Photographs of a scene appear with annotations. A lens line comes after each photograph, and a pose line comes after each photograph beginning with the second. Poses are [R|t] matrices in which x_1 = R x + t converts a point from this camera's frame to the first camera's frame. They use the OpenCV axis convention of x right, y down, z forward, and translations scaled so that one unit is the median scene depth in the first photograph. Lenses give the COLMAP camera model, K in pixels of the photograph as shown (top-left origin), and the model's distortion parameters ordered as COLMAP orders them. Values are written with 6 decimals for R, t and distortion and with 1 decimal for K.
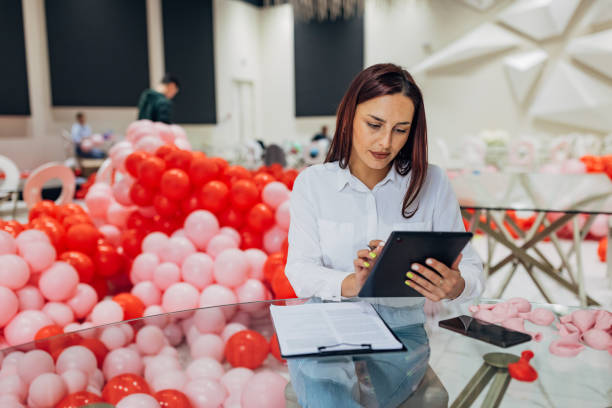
lens RADIAL K [[619.8, 0, 310.7], [0, 619.8, 210.8], [0, 0, 1]] dist [0.002820, 0.011470]
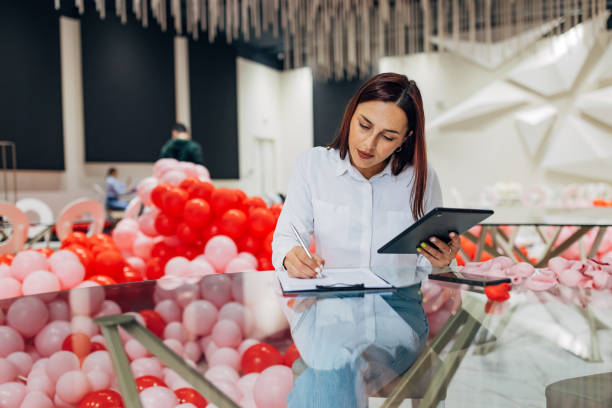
lens RADIAL K [[610.3, 0, 306.0], [0, 610.3, 204.0], [0, 0, 1]] dist [0.000186, 0.010872]
pose [[0.999100, -0.006460, -0.041913, 0.012685], [0.001590, 0.993340, -0.115212, 0.063569], [0.042378, 0.115042, 0.992456, -0.035544]]
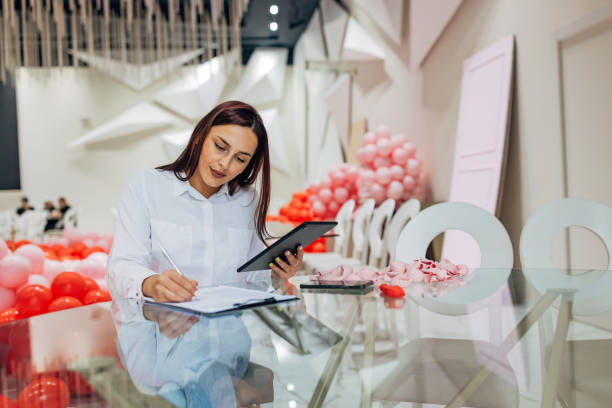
lens RADIAL K [[610.3, 0, 306.0], [0, 610.3, 204.0], [0, 0, 1]] dist [0.000186, 0.010872]
pose [[0.842372, -0.022440, 0.538429, -0.153227], [0.099022, 0.988566, -0.113719, 0.056840], [-0.529721, 0.149110, 0.834962, -0.011334]]
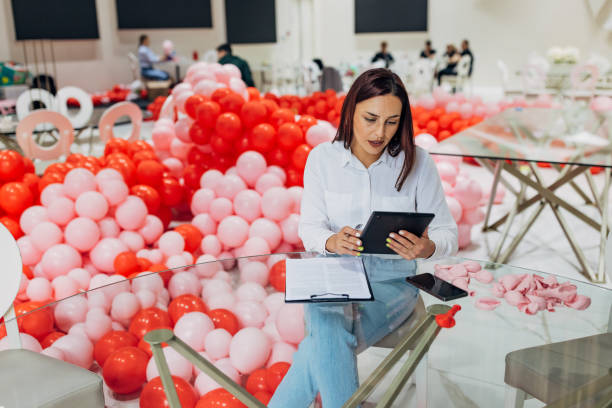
lens RADIAL K [[640.0, 0, 297.0], [0, 640.0, 193.2], [0, 0, 1]] dist [0.056089, -0.196116]
pose [[0.991942, 0.019761, -0.125145, 0.051020], [-0.004901, 0.993007, 0.117953, -0.059831], [0.126601, -0.116389, 0.985102, -0.137705]]
